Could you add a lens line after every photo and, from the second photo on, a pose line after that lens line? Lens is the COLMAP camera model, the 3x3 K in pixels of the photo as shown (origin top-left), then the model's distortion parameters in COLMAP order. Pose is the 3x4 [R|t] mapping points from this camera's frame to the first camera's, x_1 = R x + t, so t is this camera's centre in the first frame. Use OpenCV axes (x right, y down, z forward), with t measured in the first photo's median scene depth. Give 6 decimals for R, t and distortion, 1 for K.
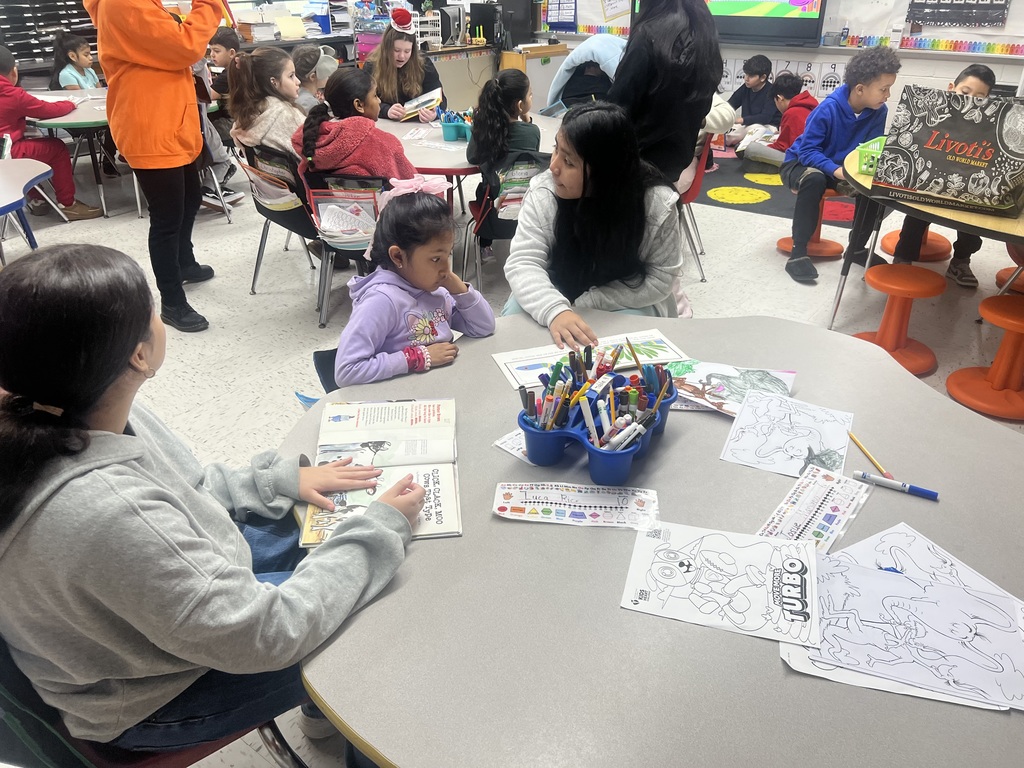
lens RADIAL K [[762.9, 0, 512.0], [0, 762.9, 384.0], [0, 0, 1]] dist [0.036079, -0.042110]
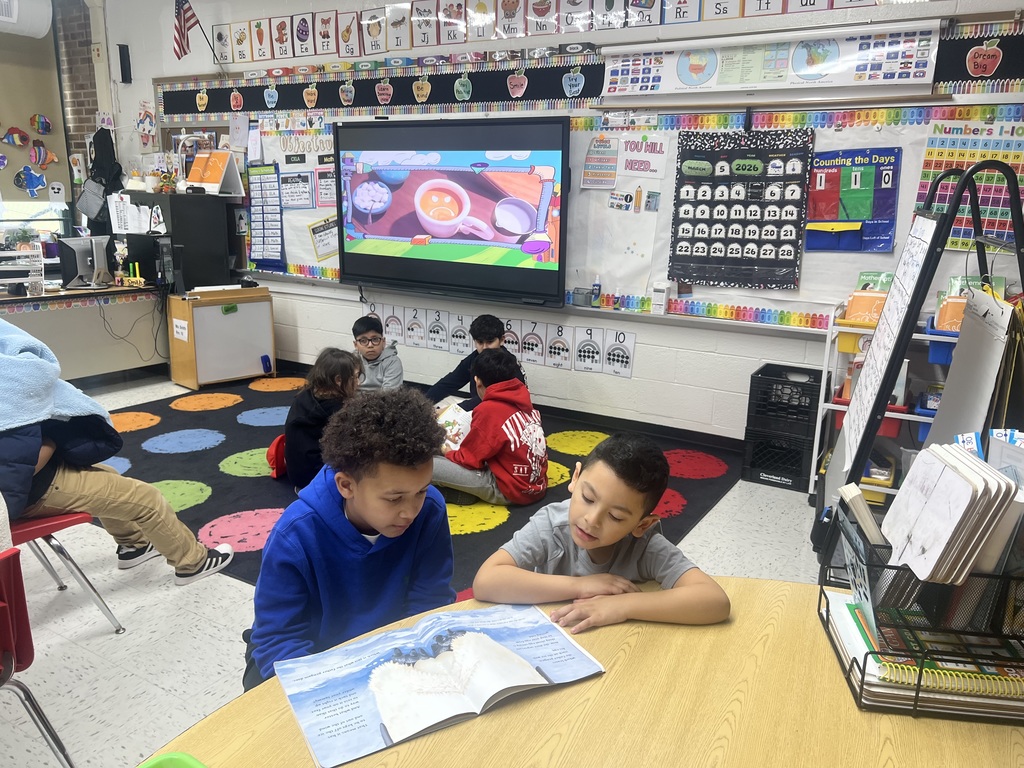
lens RADIAL K [[781.1, 0, 512.0], [0, 781.1, 384.0], [0, 0, 1]] dist [0.081443, -0.190057]
pose [[0.993996, 0.006221, 0.109237, 0.265750], [0.022345, 0.965799, -0.258327, -0.177860], [-0.107108, 0.259216, 0.959862, 0.316490]]
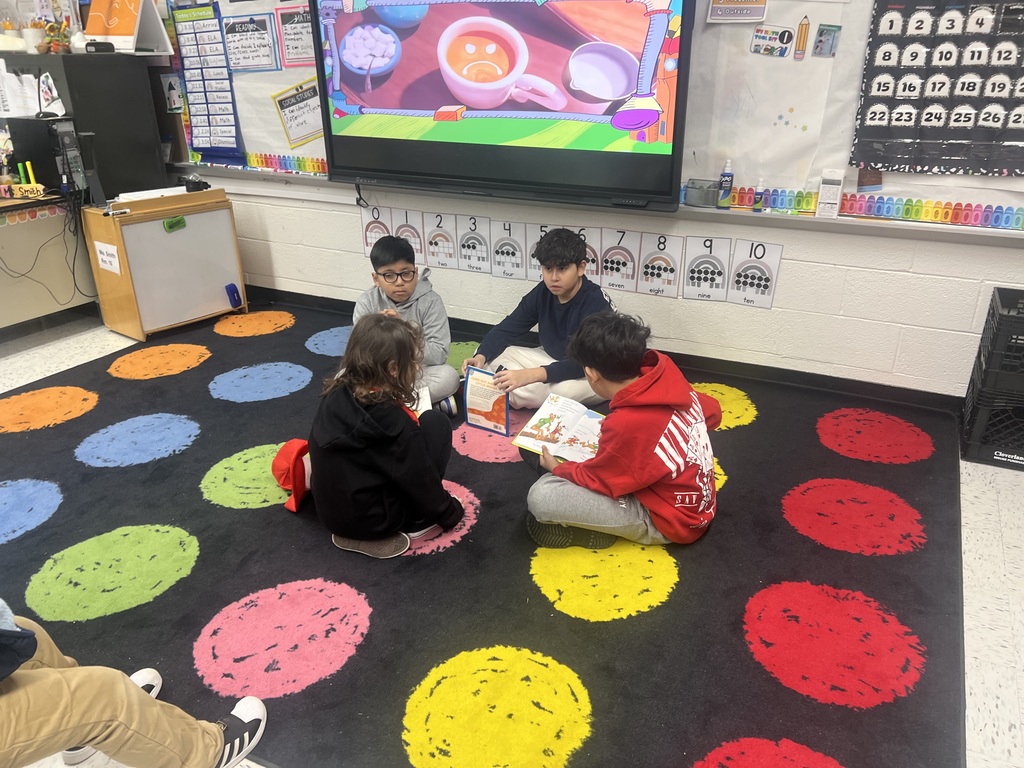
lens RADIAL K [[785.8, 0, 521.8], [0, 785.8, 406.2], [0, 0, 1]] dist [0.038545, -0.044443]
pose [[0.982323, -0.073099, 0.172329, 0.200533], [0.086006, 0.993926, -0.068653, -0.281263], [-0.166264, 0.082261, 0.982644, 0.519012]]
